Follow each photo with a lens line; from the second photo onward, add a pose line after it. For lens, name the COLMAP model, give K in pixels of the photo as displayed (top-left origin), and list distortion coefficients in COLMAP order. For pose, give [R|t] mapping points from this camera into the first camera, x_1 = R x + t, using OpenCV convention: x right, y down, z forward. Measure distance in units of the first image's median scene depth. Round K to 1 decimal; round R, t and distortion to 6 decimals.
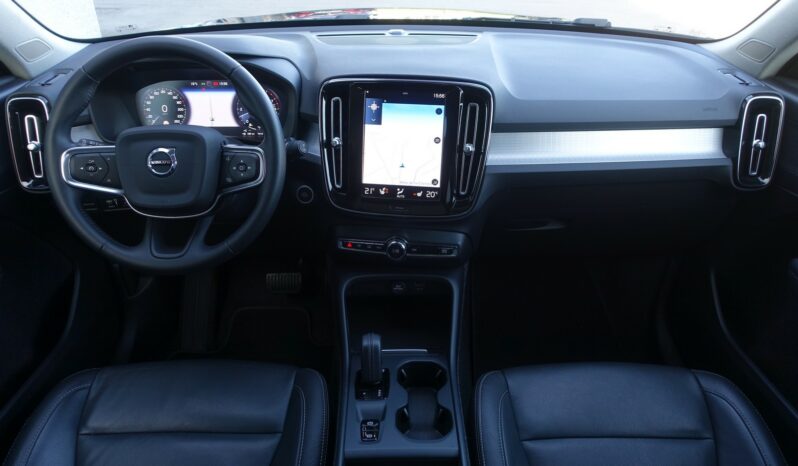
lens RADIAL K [[545.5, 0, 399.0], [0, 545.5, 233.0], [0, 0, 1]] dist [-0.001664, 0.000835]
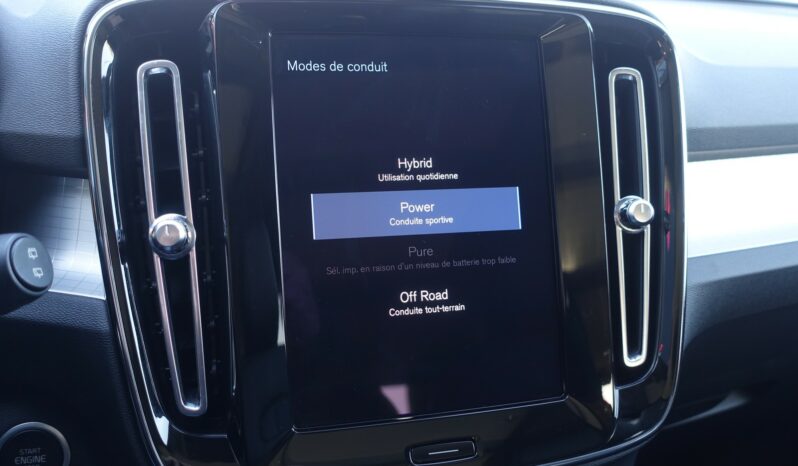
lens RADIAL K [[722.2, 0, 399.0], [0, 722.2, 233.0], [0, 0, 1]] dist [0.000491, 0.003263]
pose [[0.923694, -0.086006, 0.373353, -0.141913], [0.164915, 0.968835, -0.184826, -0.088280], [-0.345822, 0.232295, 0.909091, 0.666566]]
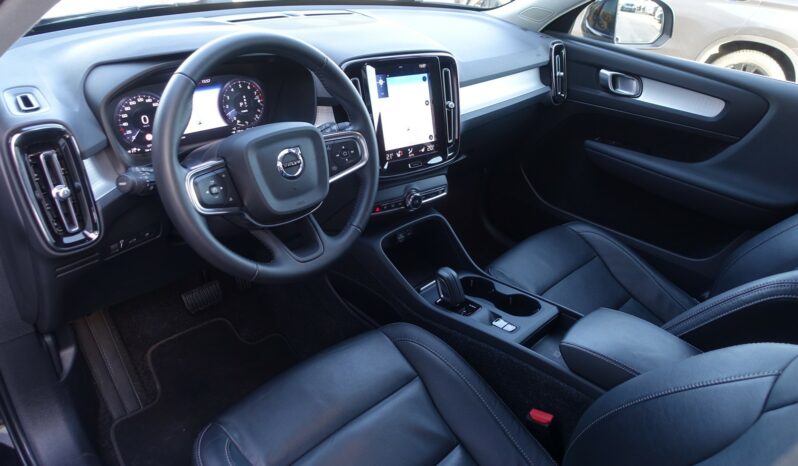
lens RADIAL K [[545.5, 0, 399.0], [0, 545.5, 233.0], [0, 0, 1]] dist [-0.001664, 0.000835]
pose [[0.707305, -0.303434, 0.638473, -0.832699], [0.270306, 0.950645, 0.152347, -0.095170], [-0.653188, 0.064827, 0.754416, 0.139099]]
